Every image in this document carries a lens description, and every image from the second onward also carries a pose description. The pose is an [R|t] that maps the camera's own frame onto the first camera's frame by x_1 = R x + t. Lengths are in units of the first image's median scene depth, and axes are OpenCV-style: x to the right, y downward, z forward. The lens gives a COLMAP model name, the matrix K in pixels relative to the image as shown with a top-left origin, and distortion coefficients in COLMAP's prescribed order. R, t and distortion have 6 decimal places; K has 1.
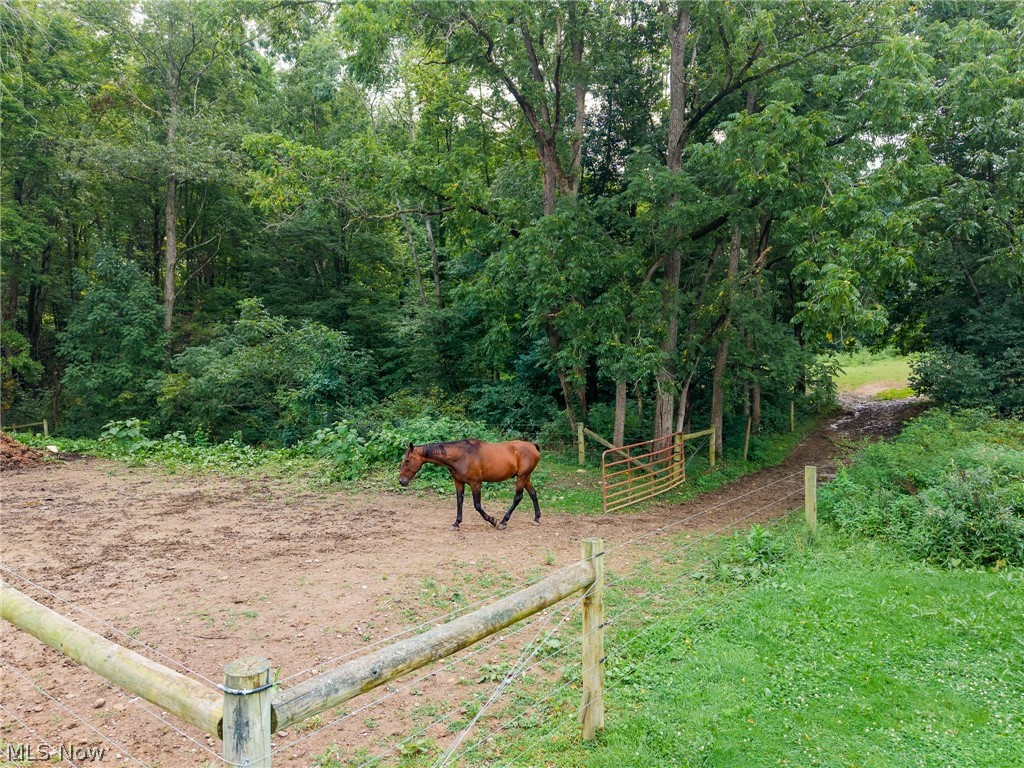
lens RADIAL K [[683.6, 0, 510.3], [0, 683.6, 385.4], [0, 0, 1]] dist [0.030485, -0.030551]
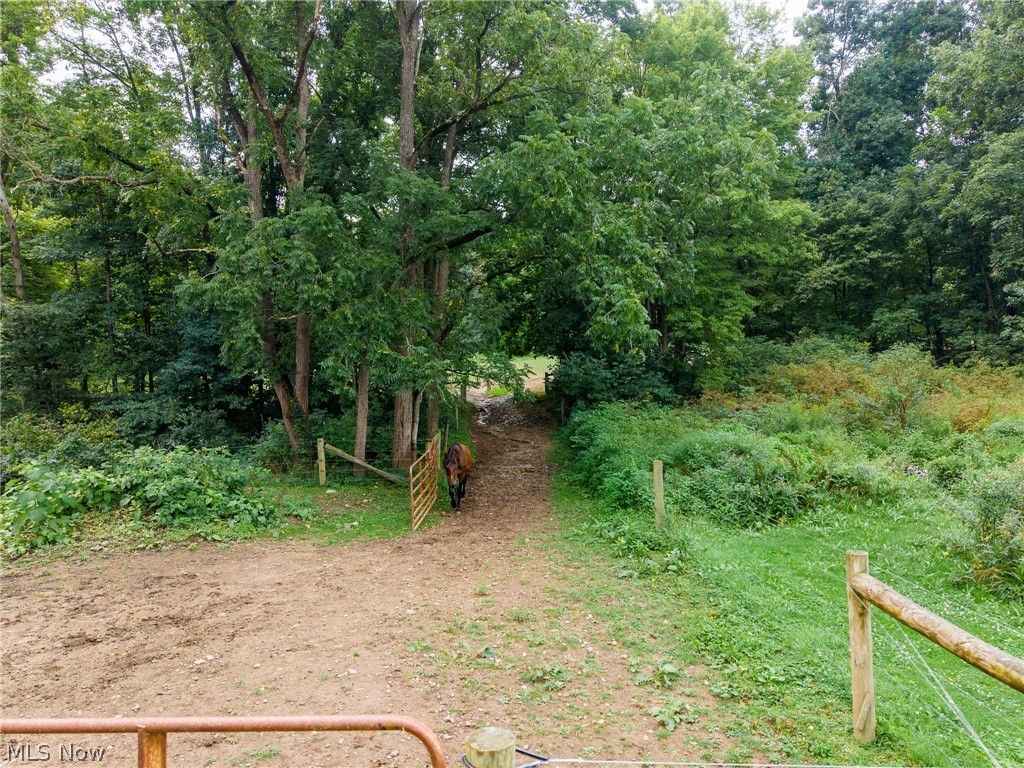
lens RADIAL K [[683.6, 0, 511.4], [0, 683.6, 383.2], [0, 0, 1]] dist [0.030485, -0.030551]
pose [[0.804600, -0.028720, 0.593123, -0.250933], [0.034269, 0.999411, 0.001905, -0.012836], [-0.592828, 0.018793, 0.805110, 0.126529]]
